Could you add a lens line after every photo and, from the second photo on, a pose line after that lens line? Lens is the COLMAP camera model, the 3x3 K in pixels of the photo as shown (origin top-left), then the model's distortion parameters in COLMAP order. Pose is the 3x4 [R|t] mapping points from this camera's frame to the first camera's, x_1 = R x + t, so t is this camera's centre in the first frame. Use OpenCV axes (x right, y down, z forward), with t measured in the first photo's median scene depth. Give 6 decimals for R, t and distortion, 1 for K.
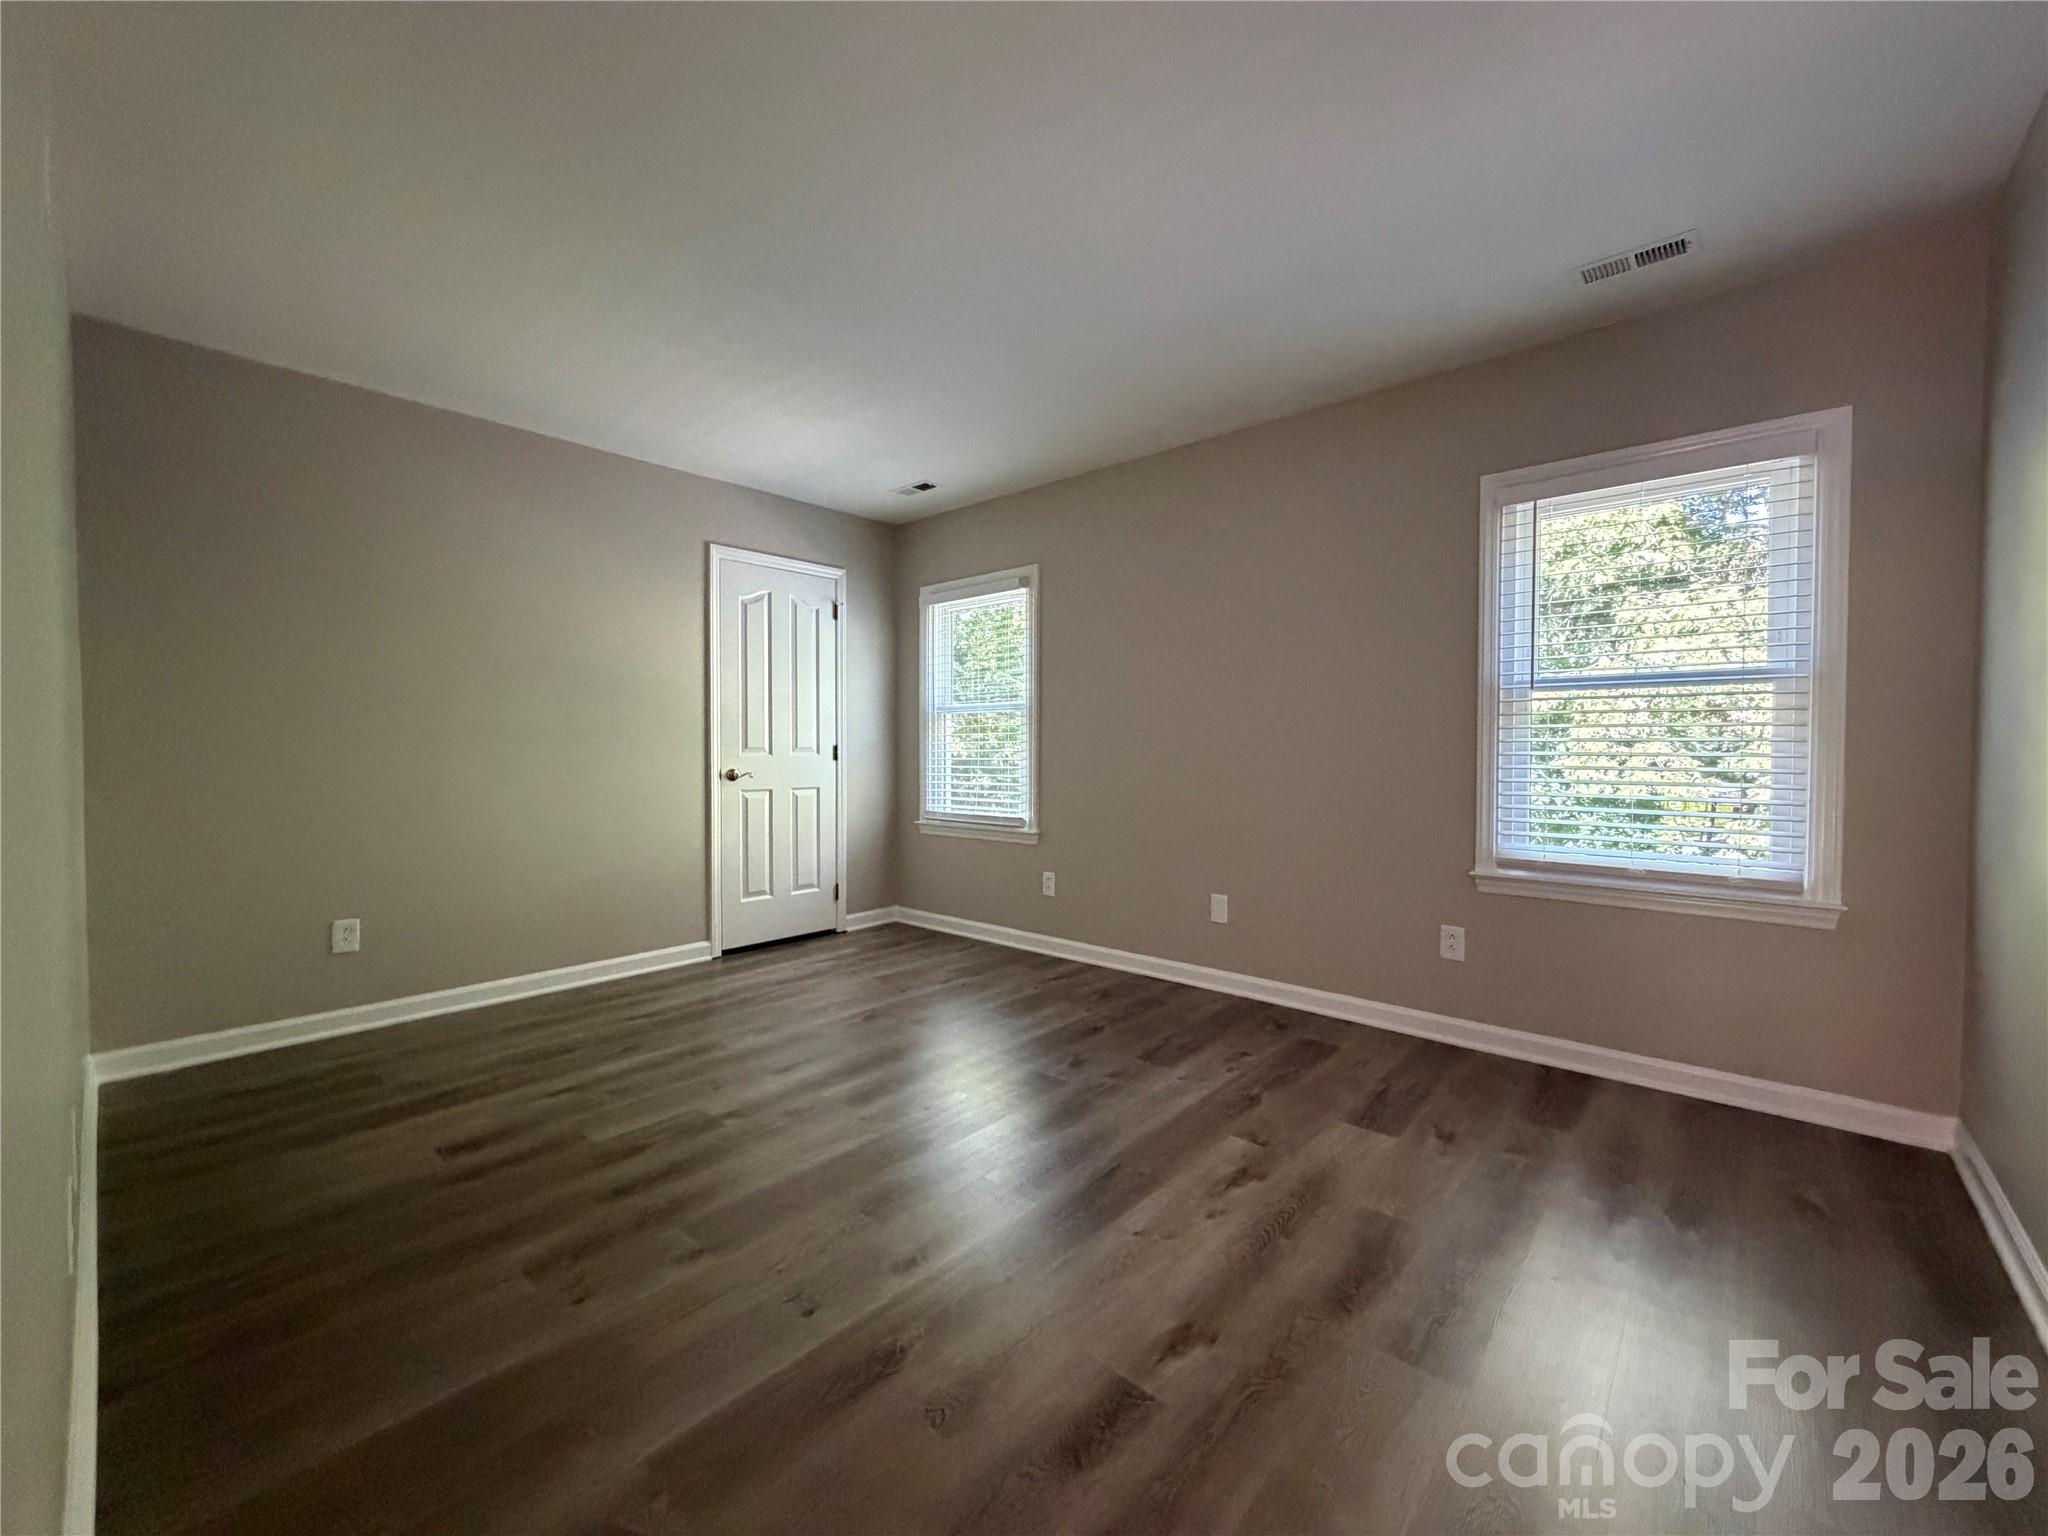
lens RADIAL K [[819.1, 0, 1018.3], [0, 819.1, 765.7], [0, 0, 1]] dist [0.000162, 0.000329]
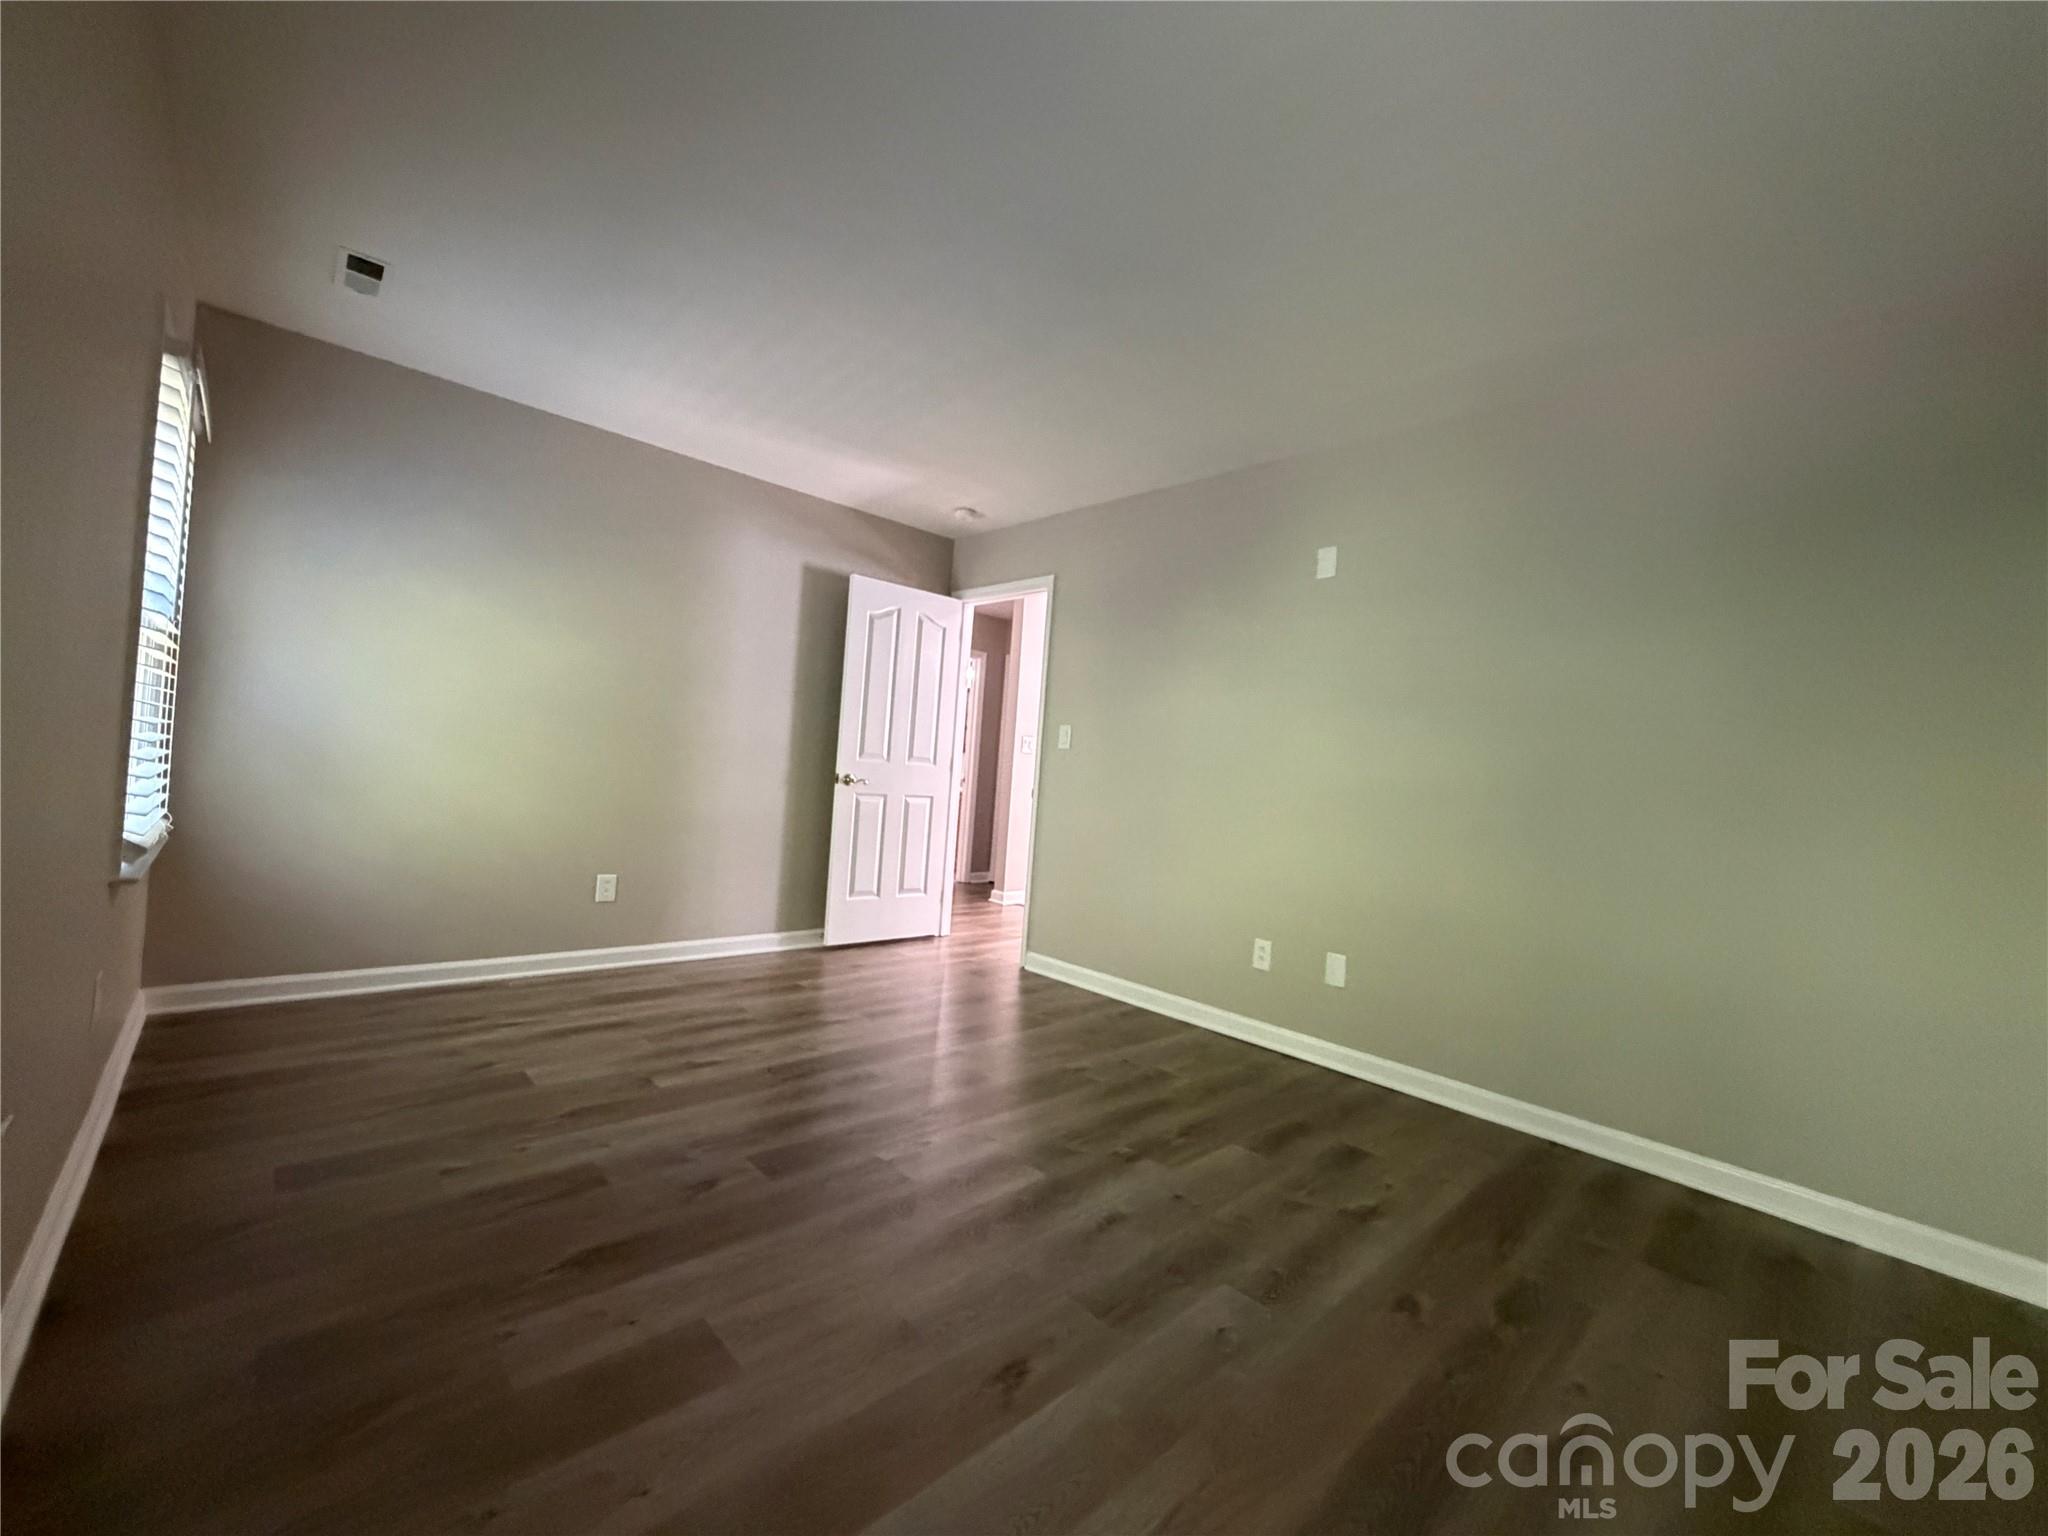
lens RADIAL K [[819.1, 0, 1018.3], [0, 819.1, 765.7], [0, 0, 1]] dist [0.000162, 0.000329]
pose [[-0.992613, -0.078708, 0.092327, -0.281471], [-0.077022, 0.996793, 0.021693, -0.041680], [-0.093738, 0.014421, -0.995492, 2.006421]]
